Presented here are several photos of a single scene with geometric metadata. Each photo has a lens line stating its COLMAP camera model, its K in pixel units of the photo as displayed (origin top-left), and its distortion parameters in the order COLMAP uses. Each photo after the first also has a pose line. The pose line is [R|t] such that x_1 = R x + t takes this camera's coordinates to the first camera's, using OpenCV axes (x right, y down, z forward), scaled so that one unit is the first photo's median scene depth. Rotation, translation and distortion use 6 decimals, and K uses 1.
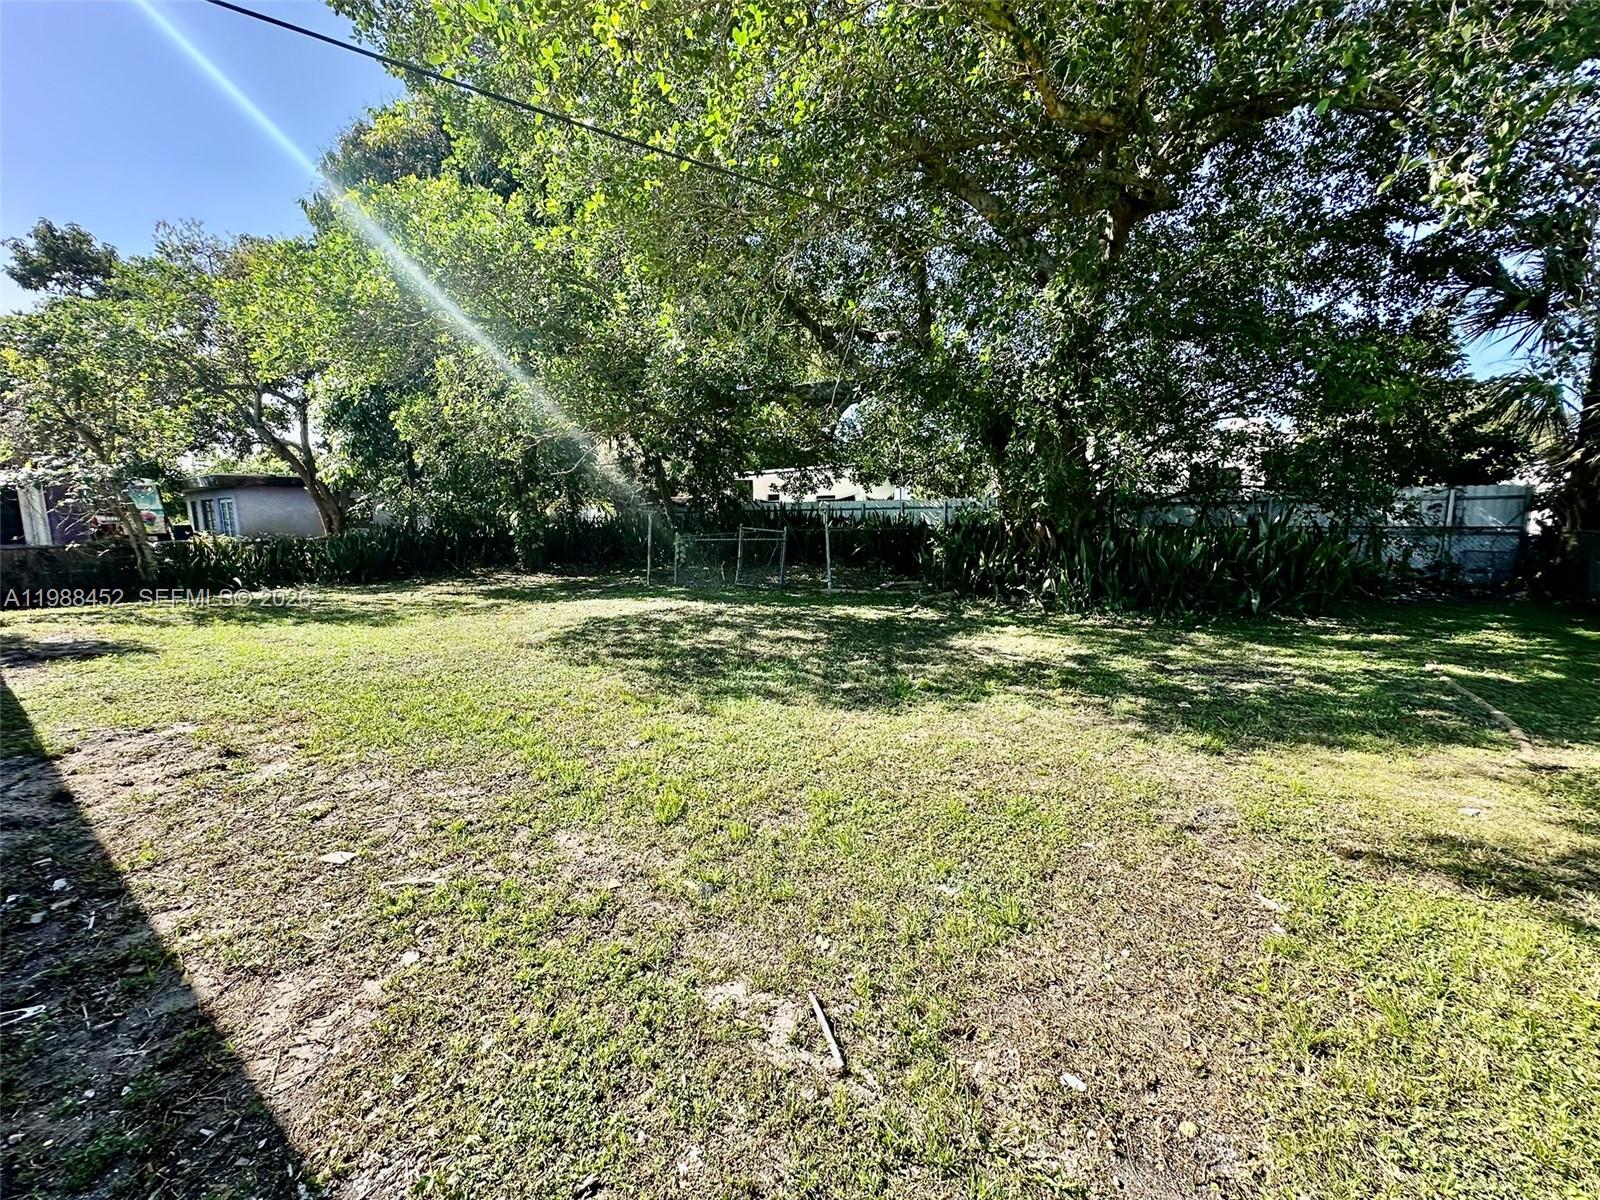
lens RADIAL K [[637.6, 0, 800.3], [0, 637.6, 597.4], [0, 0, 1]] dist [0.003762, 0.000218]
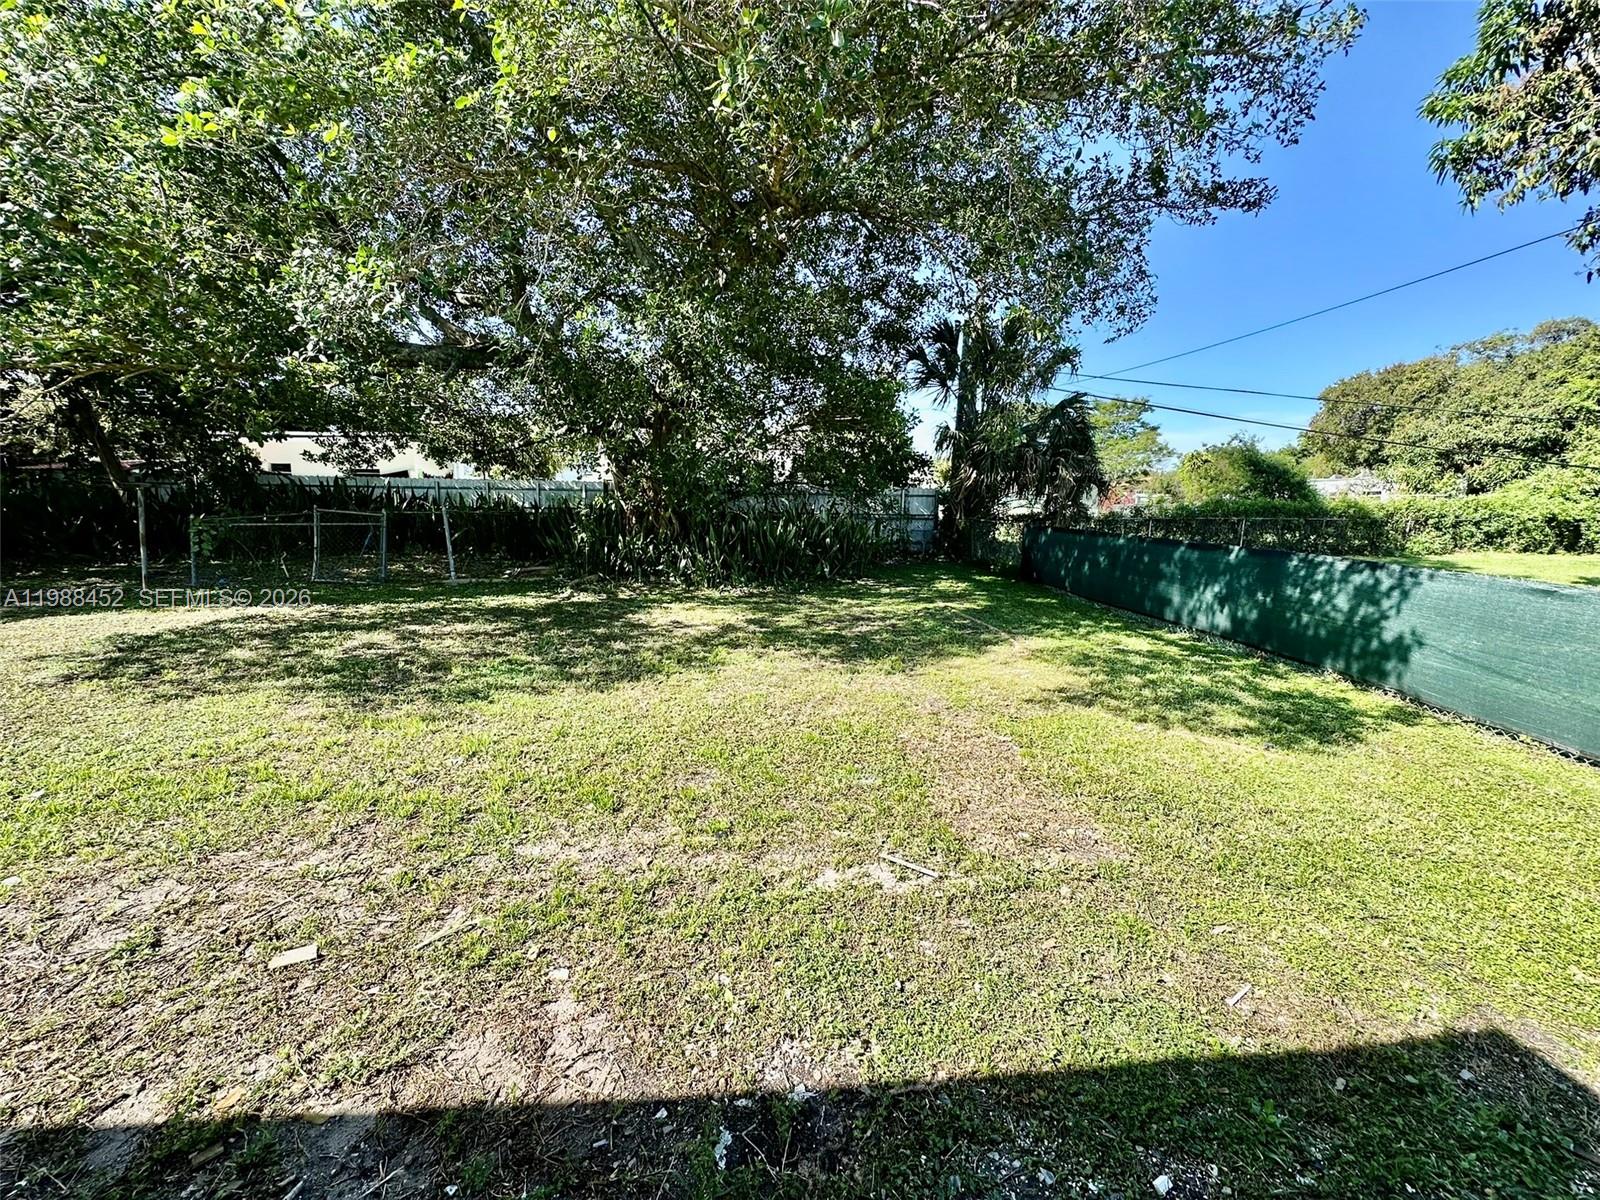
lens RADIAL K [[645.8, 0, 802.4], [0, 645.8, 601.8], [0, 0, 1]] dist [0.001027, -0.000086]
pose [[0.751761, -0.081526, 0.654377, -0.189682], [0.059540, 0.996667, 0.055769, -0.004321], [-0.656742, -0.002964, 0.754110, 0.008545]]
